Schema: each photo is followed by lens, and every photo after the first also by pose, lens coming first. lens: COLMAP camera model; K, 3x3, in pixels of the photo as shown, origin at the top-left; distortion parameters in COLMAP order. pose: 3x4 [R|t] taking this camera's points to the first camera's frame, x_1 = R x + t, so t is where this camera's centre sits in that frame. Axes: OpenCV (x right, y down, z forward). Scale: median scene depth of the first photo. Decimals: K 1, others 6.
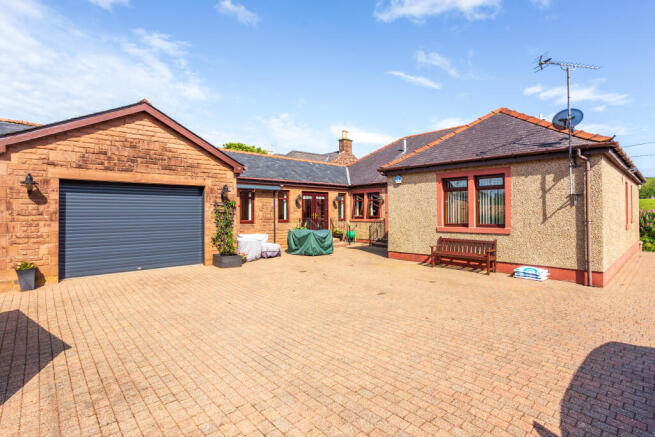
lens RADIAL K [[323.1, 0, 325.4], [0, 323.1, 209.7], [0, 0, 1]] dist [-0.039376, 0.000024]
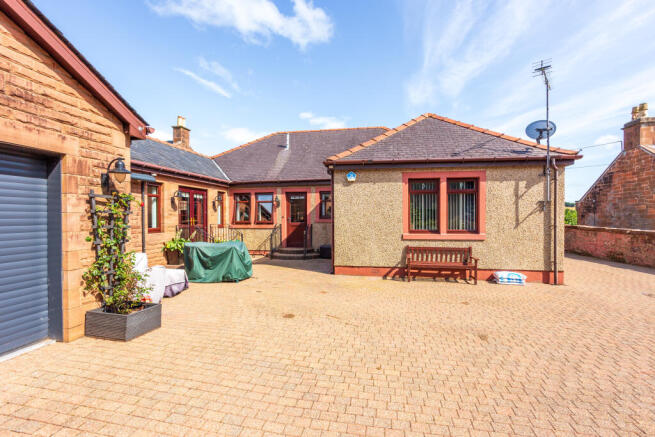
lens RADIAL K [[311.0, 0, 327.5], [0, 311.0, 218.5], [0, 0, 1]] dist [-0.033724, 0.000222]
pose [[0.805270, -0.001556, 0.592906, -0.326102], [-0.007393, 0.999892, 0.012665, 0.002463], [-0.592862, -0.014582, 0.805172, 0.465199]]
